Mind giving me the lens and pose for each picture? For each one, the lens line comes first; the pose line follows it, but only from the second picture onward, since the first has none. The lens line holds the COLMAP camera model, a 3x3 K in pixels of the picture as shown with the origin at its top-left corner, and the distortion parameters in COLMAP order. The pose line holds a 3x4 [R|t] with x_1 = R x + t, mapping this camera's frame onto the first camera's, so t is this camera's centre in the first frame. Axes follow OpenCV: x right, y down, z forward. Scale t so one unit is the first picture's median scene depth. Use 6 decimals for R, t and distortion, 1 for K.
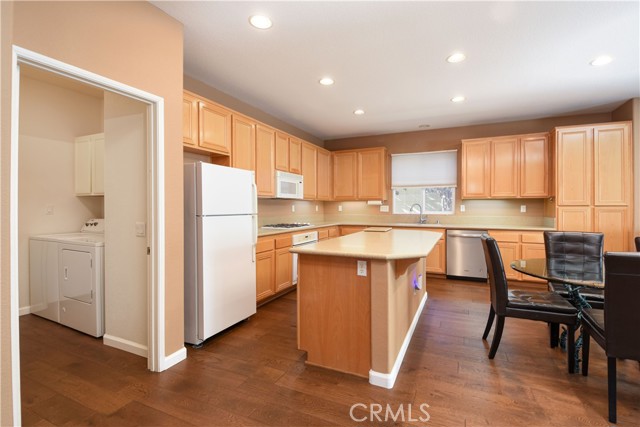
lens RADIAL K [[283.2, 0, 322.3], [0, 283.2, 211.7], [0, 0, 1]] dist [-0.004255, -0.006604]
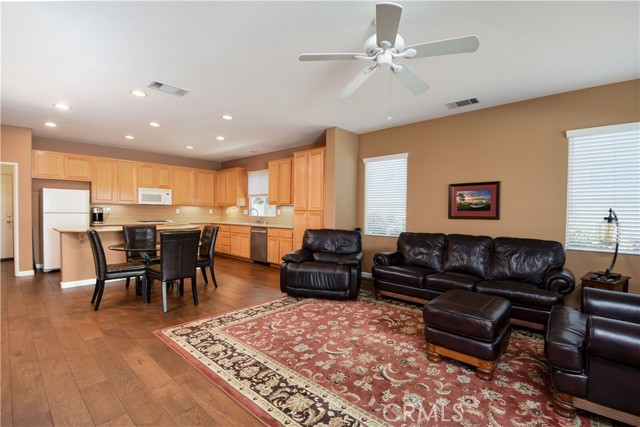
lens RADIAL K [[283.2, 0, 332.3], [0, 283.2, 218.2], [0, 0, 1]] dist [-0.004255, -0.006604]
pose [[0.957481, 0.018287, -0.287915, 1.421350], [-0.016092, 0.999821, 0.009989, -0.000306], [0.288046, -0.004932, 0.957604, -0.263530]]
